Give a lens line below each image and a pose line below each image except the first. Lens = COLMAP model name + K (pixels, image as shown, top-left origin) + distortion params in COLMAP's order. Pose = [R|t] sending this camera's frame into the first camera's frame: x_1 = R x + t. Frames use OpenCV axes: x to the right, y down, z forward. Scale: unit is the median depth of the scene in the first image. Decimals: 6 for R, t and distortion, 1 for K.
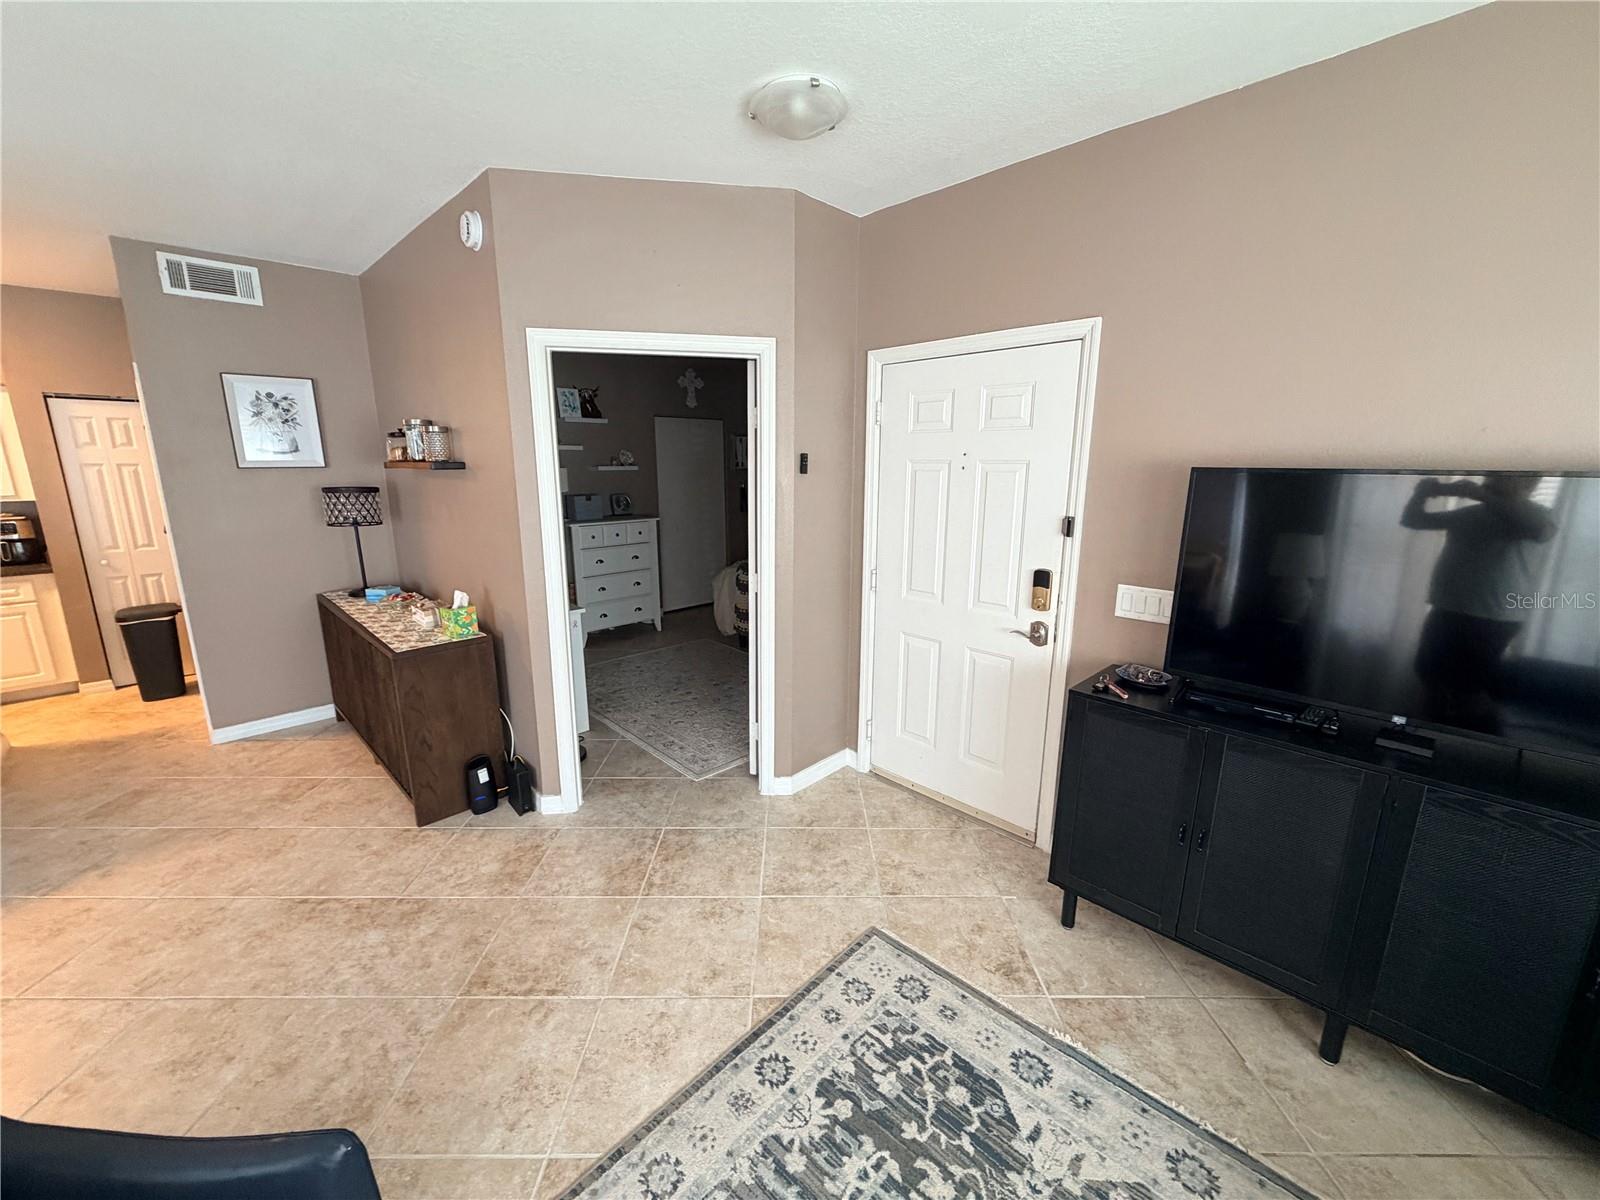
lens RADIAL K [[637.2, 0, 800.9], [0, 637.2, 598.2], [0, 0, 1]] dist [-0.001646, 0.000259]
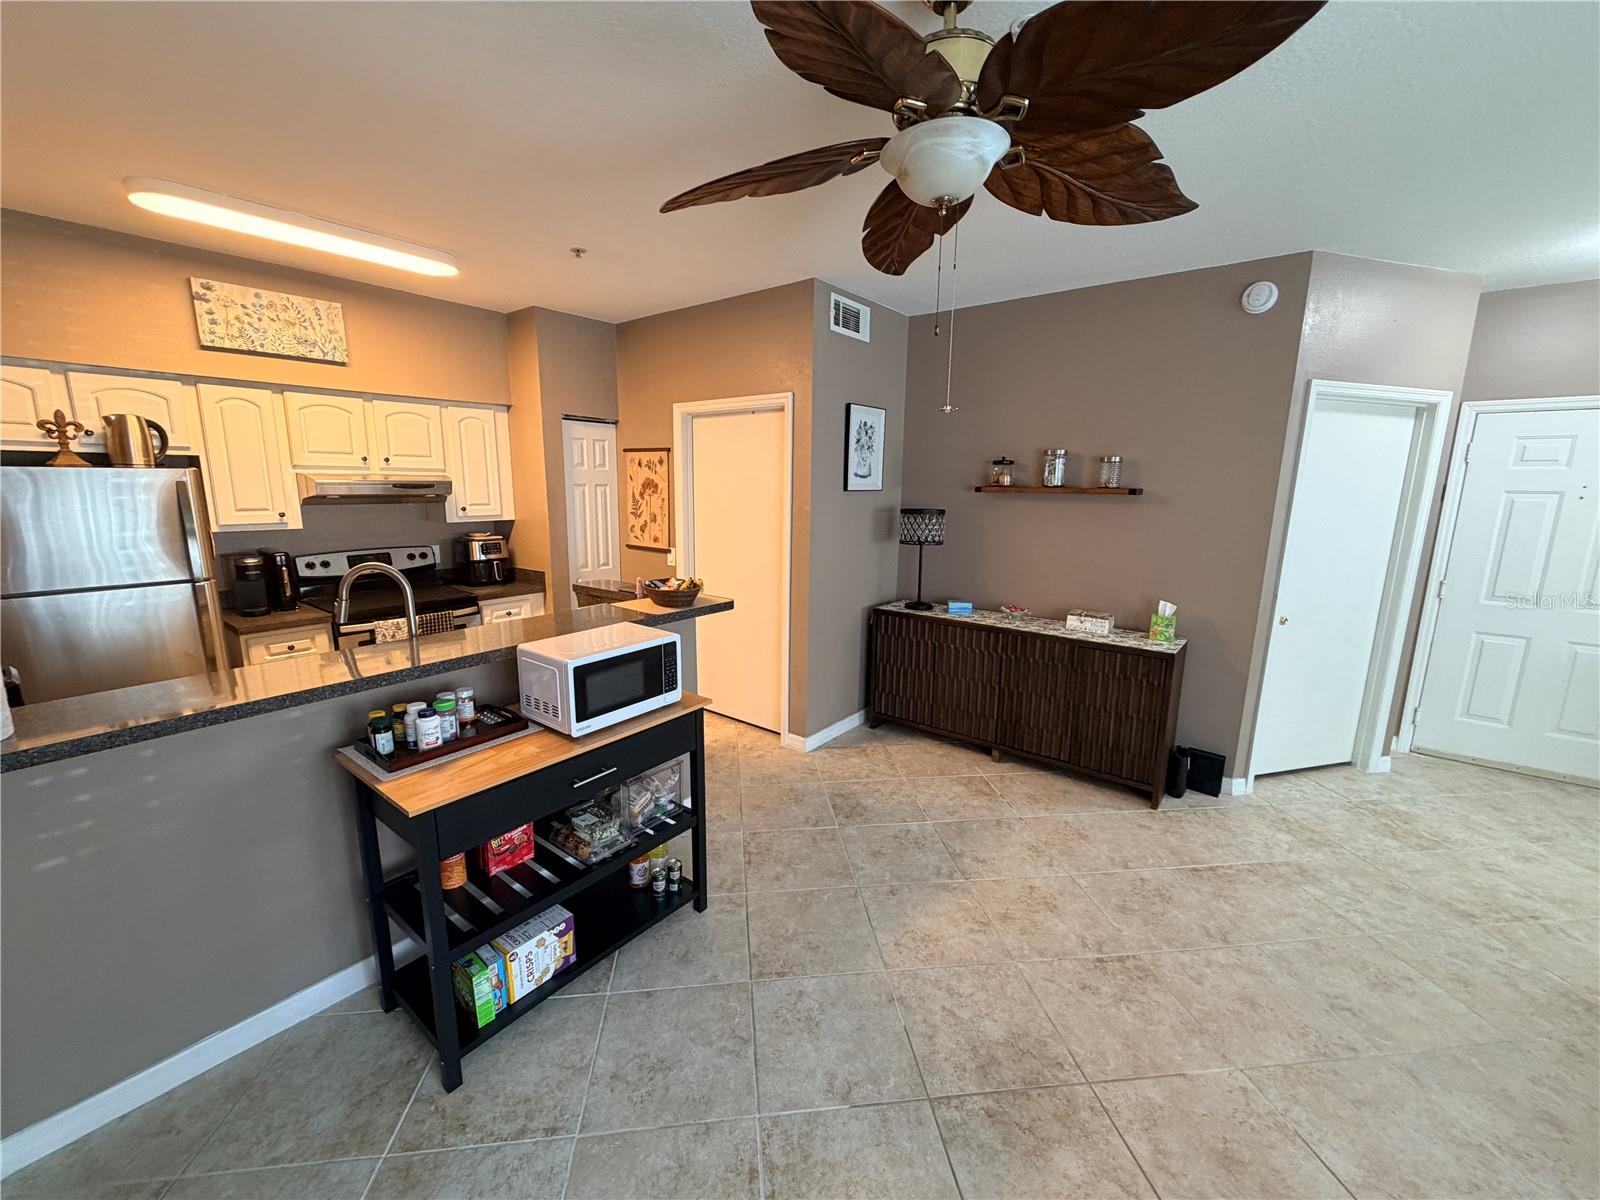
lens RADIAL K [[637.2, 0, 798.7], [0, 637.2, 597.6], [0, 0, 1]] dist [-0.001646, 0.000259]
pose [[0.993525, -0.009763, 0.113192, -1.169364], [0.013585, 0.999362, -0.033036, 0.010328], [-0.112797, 0.034360, 0.993024, -0.054481]]
